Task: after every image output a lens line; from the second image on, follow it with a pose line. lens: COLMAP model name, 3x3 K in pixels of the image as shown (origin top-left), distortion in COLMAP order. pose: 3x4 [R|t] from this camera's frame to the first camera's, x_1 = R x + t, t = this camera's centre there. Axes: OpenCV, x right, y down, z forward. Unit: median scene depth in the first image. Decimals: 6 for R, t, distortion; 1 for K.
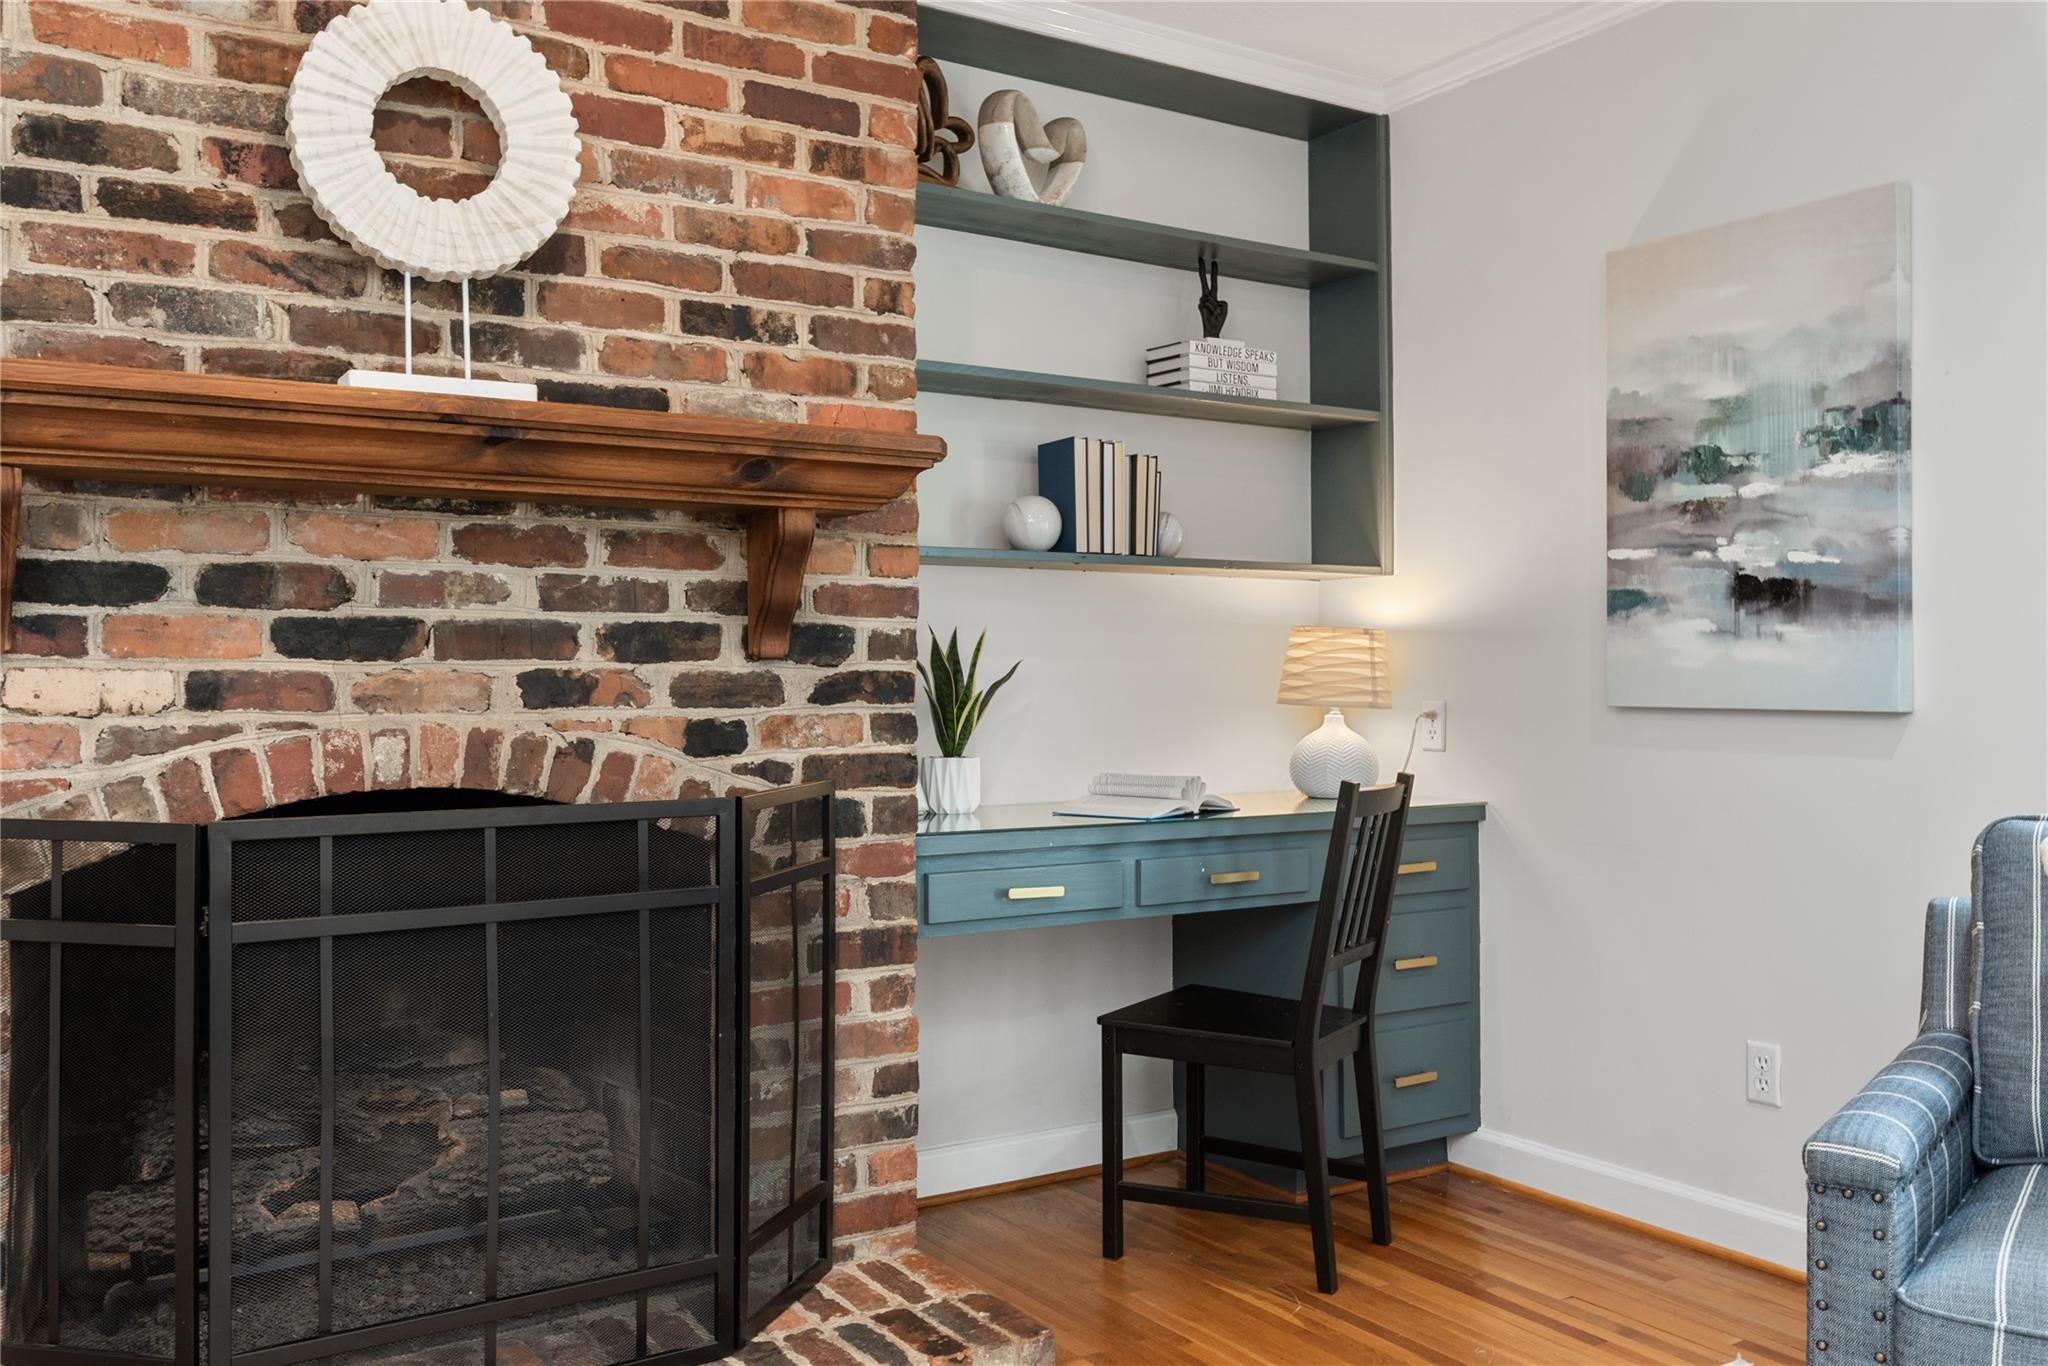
lens RADIAL K [[1720.2, 0, 1024.2], [0, 1720.2, 663.0], [0, 0, 1]] dist [-0.001391, 0.004297]
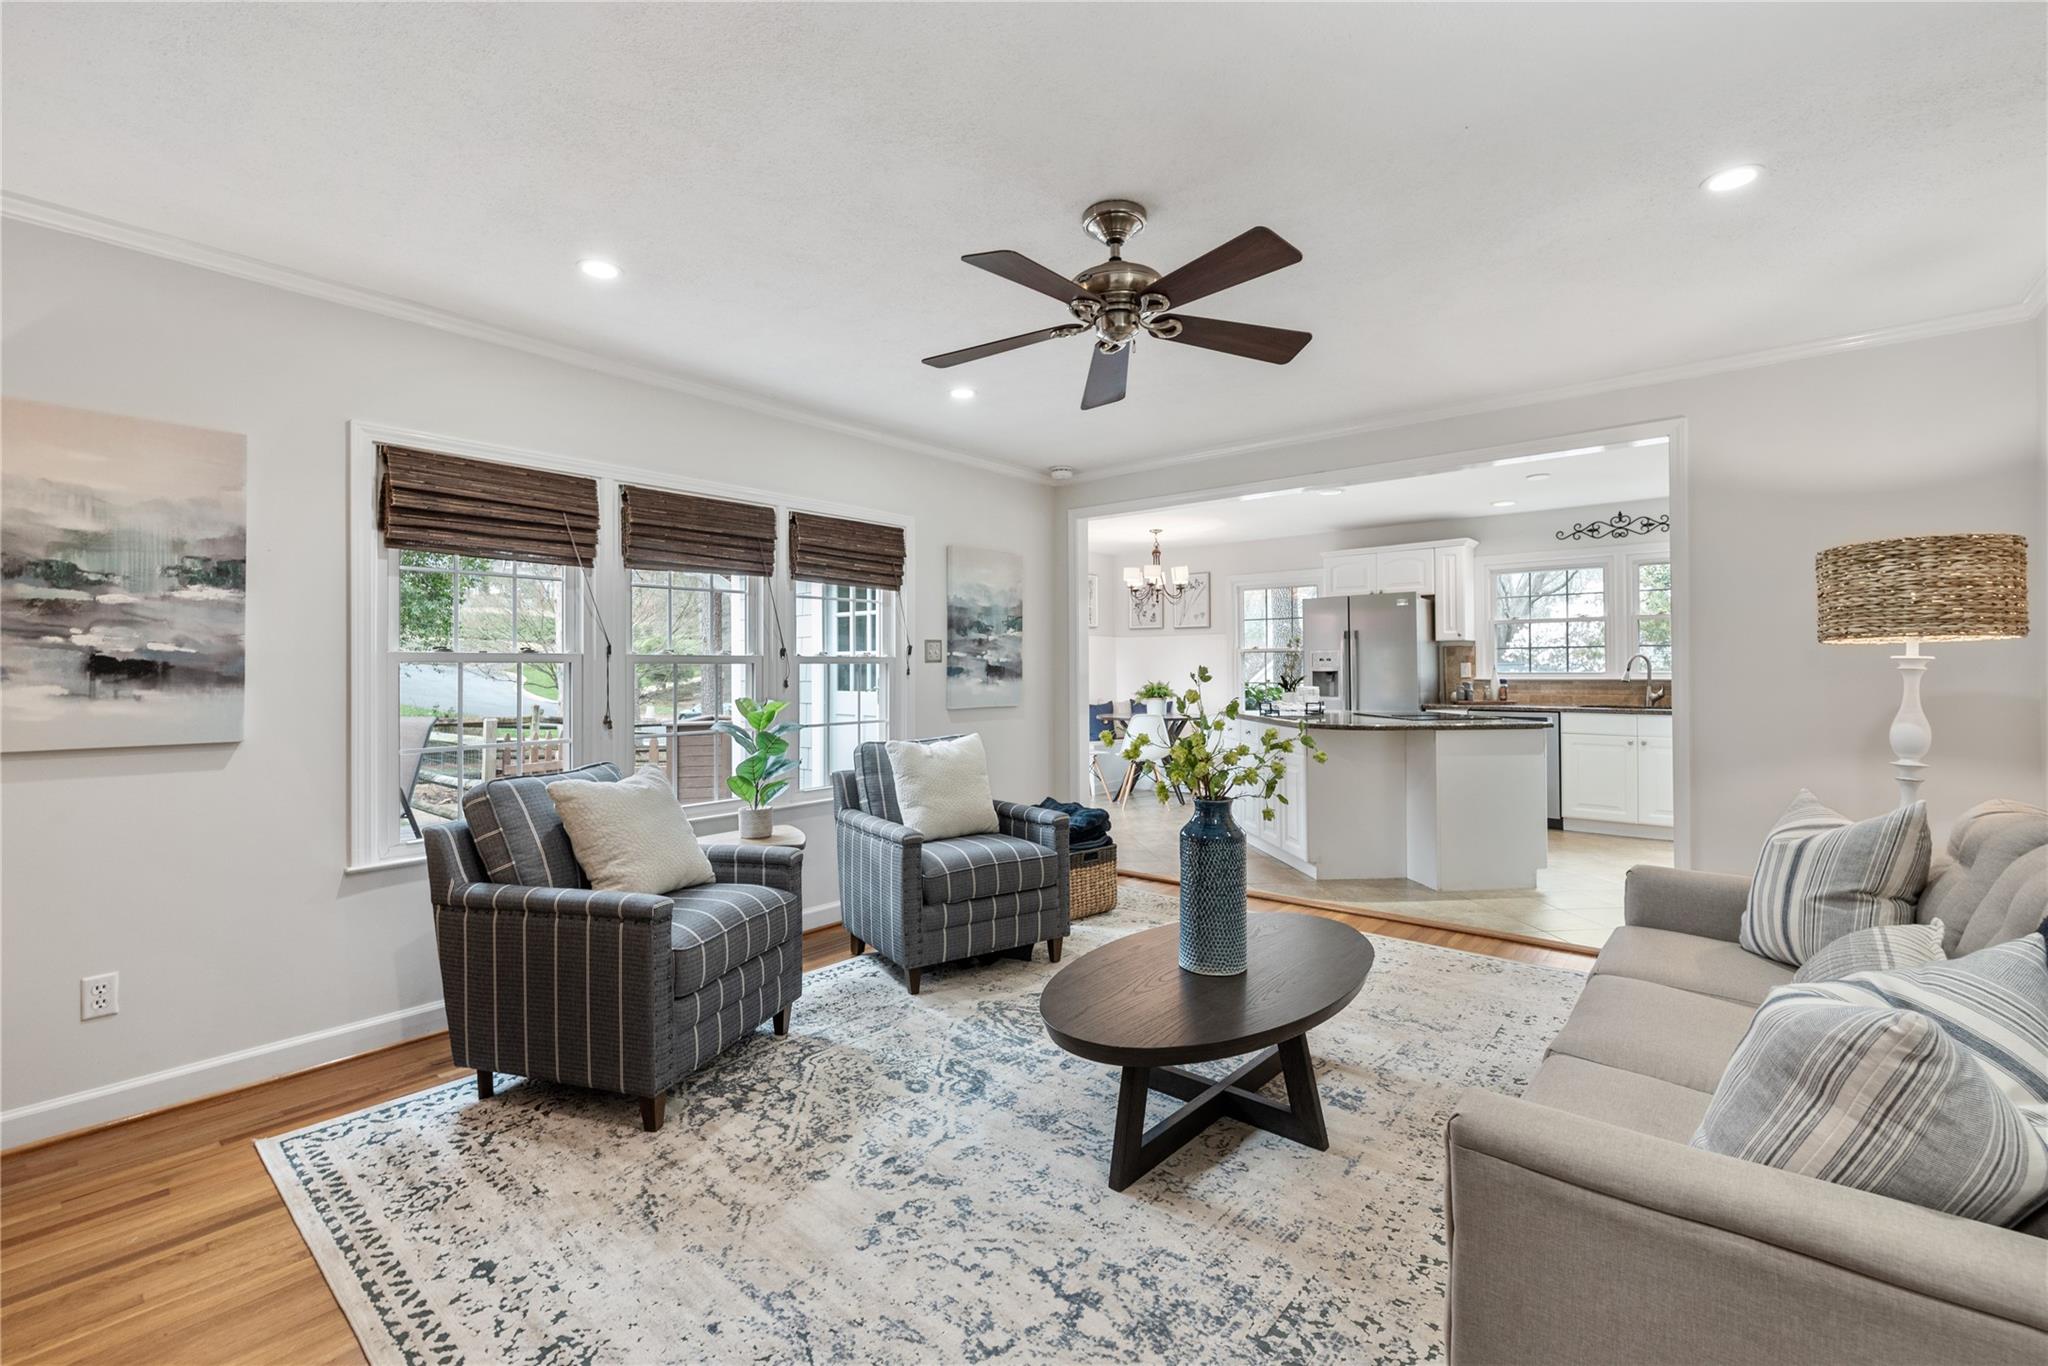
lens RADIAL K [[889.9, 0, 1020.0], [0, 889.9, 670.4], [0, 0, 1]] dist [0.008838, -0.000300]
pose [[-0.305161, 0.003237, 0.952295, -0.587363], [-0.004096, 0.999981, -0.004711, -0.041897], [-0.952292, -0.005338, -0.305142, 0.533662]]
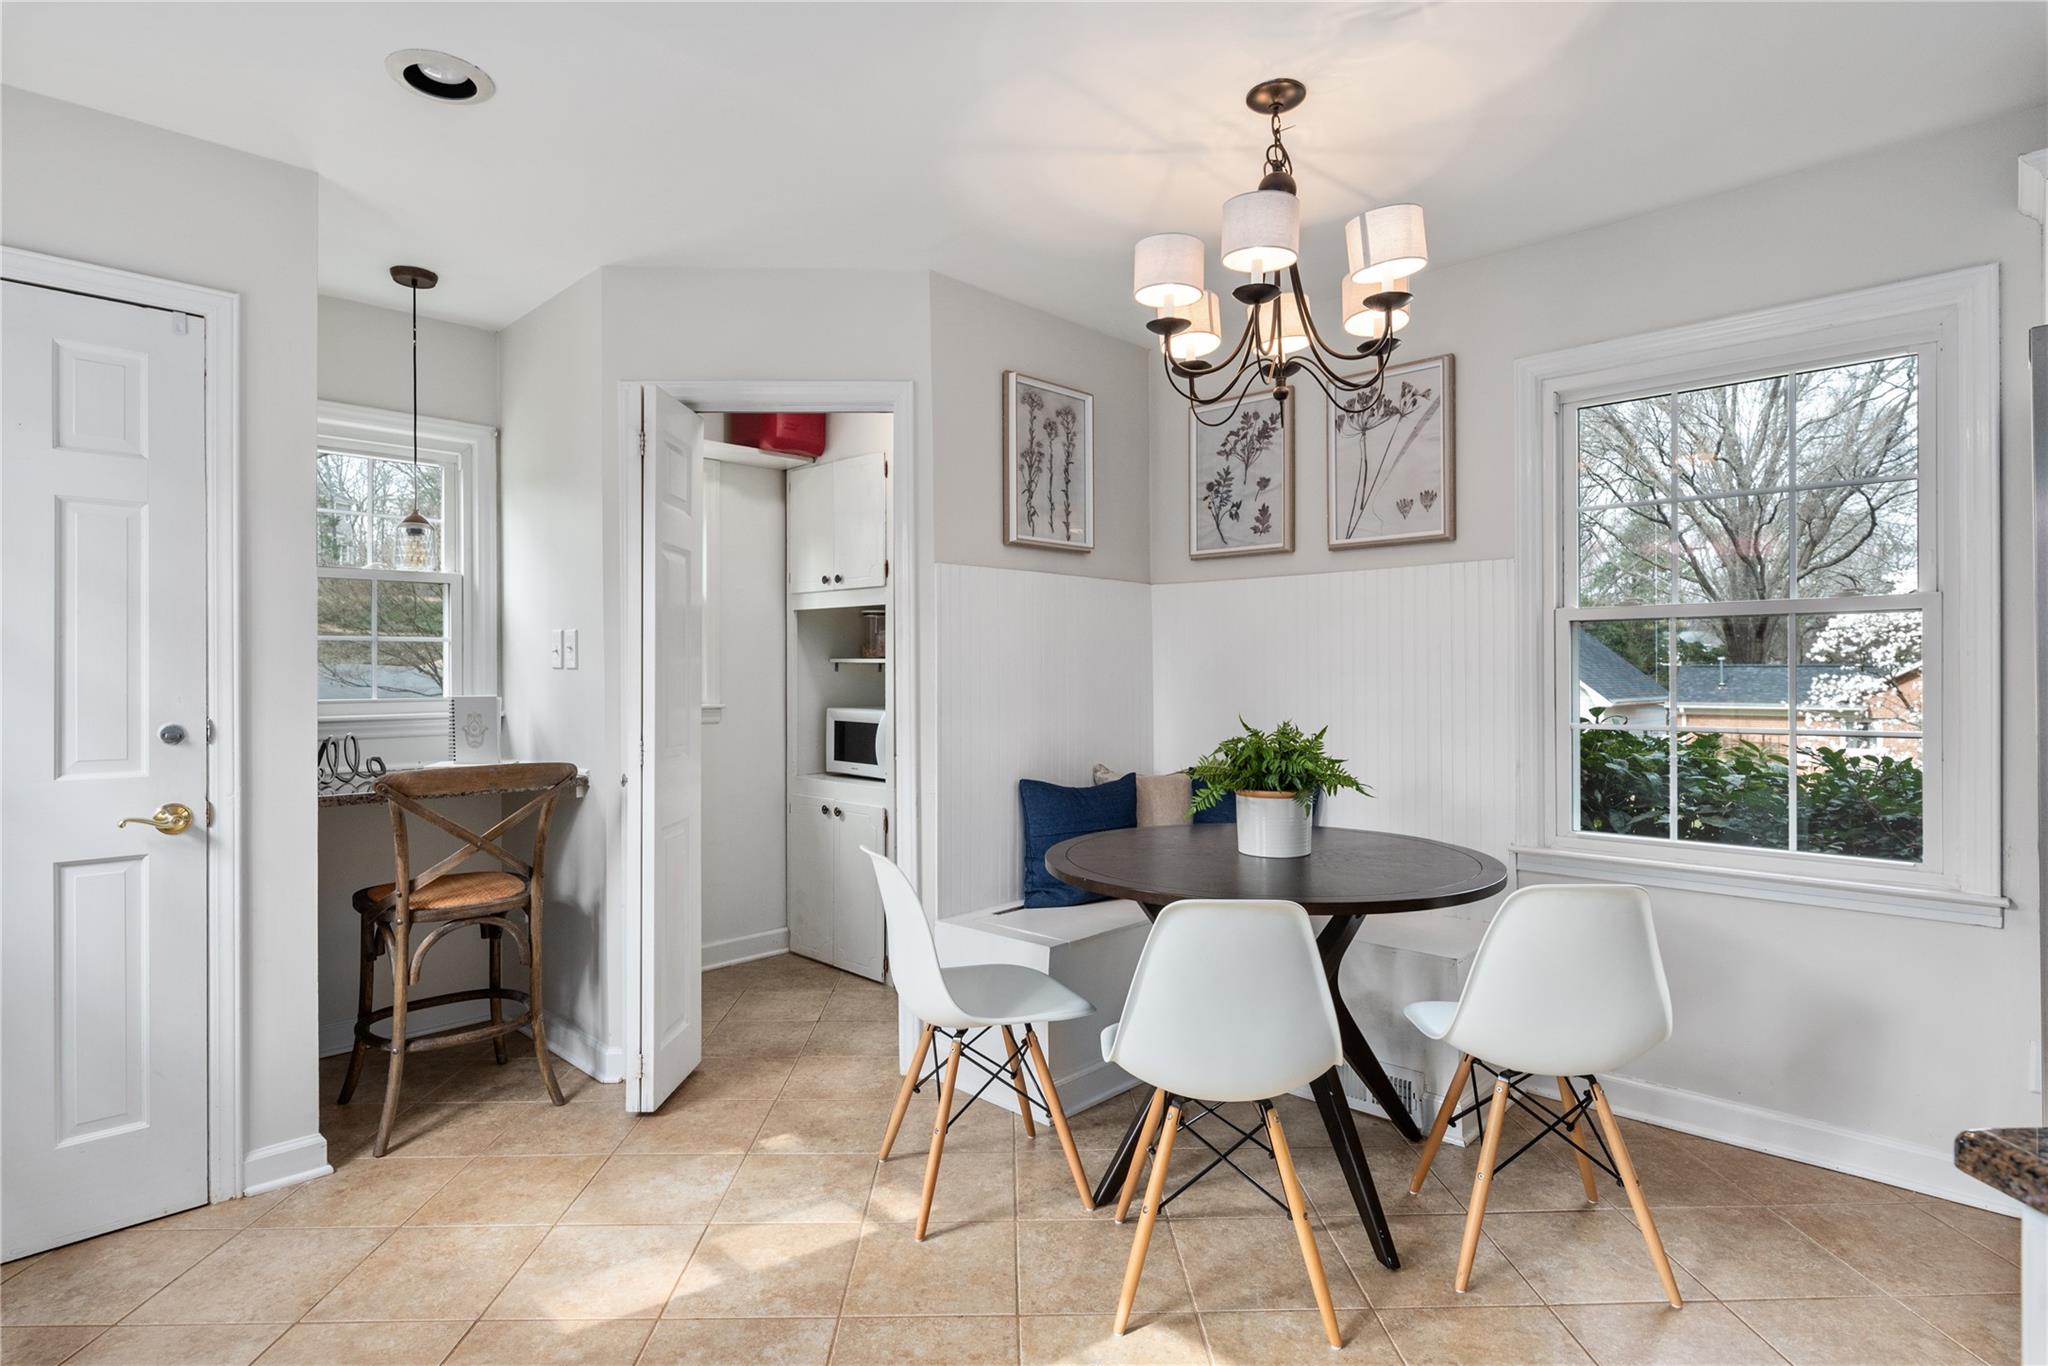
lens RADIAL K [[1059.9, 0, 1030.6], [0, 1059.9, 680.4], [0, 0, 1]] dist [0.004070, 0.000253]
pose [[-0.245534, -0.001476, 0.969387, 1.204863], [-0.005004, 0.999987, 0.000256, -0.059929], [-0.969375, -0.004788, -0.245538, -0.346543]]
